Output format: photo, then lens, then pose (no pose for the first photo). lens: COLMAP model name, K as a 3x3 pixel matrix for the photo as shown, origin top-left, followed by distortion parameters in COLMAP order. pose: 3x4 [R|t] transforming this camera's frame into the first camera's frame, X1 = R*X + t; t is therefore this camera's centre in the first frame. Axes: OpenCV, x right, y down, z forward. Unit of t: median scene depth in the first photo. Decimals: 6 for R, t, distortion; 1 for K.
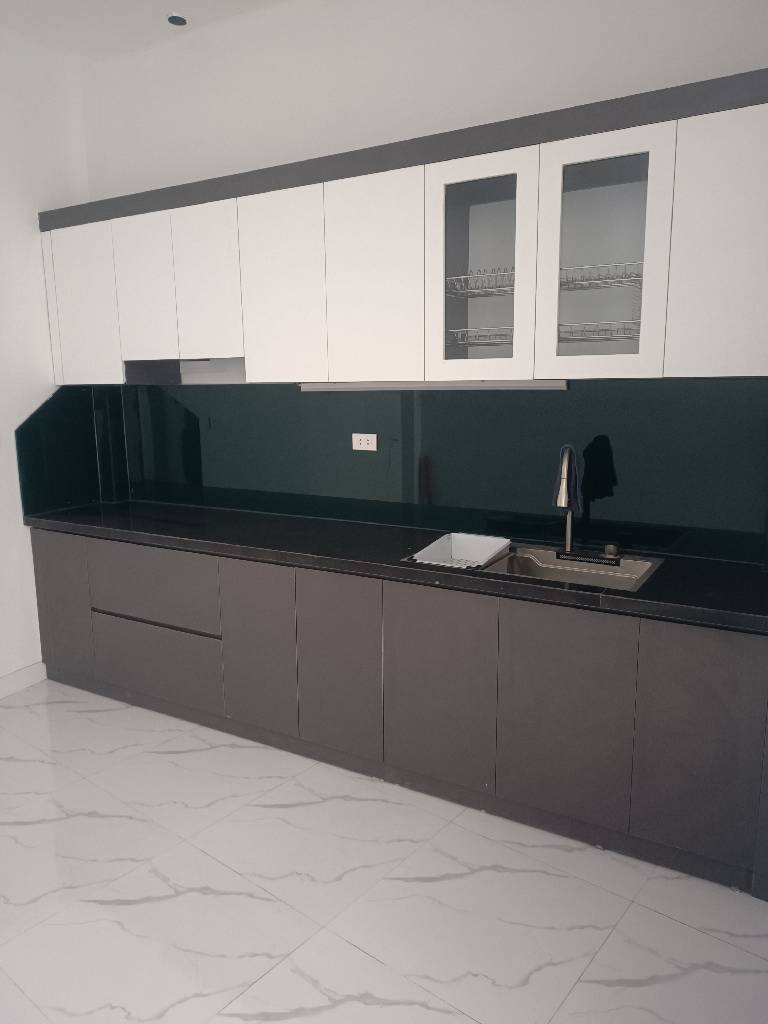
lens RADIAL K [[741.8, 0, 384.0], [0, 741.8, 512.0], [0, 0, 1]] dist [0.083096, -0.087819]
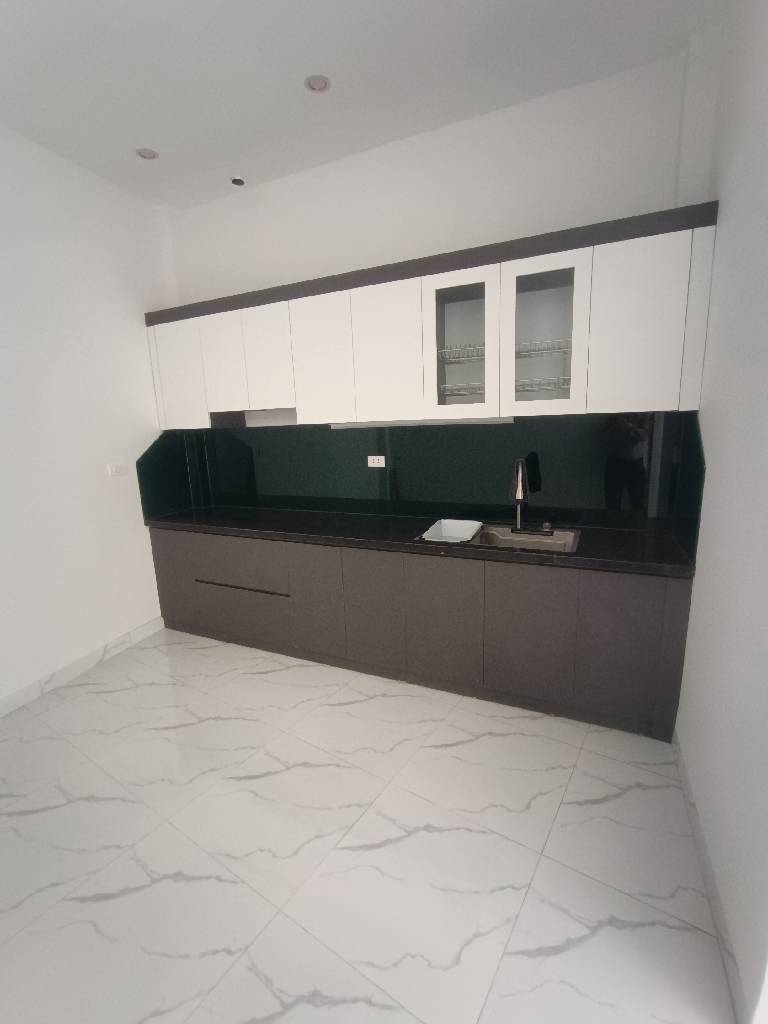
lens RADIAL K [[464.9, 0, 384.2], [0, 464.9, 515.6], [0, 0, 1]] dist [0.001208, 0.000148]
pose [[0.995473, -0.043291, 0.084608, -0.112809], [0.041229, 0.998812, 0.025967, -0.009452], [-0.085632, -0.022361, 0.996076, 0.062669]]
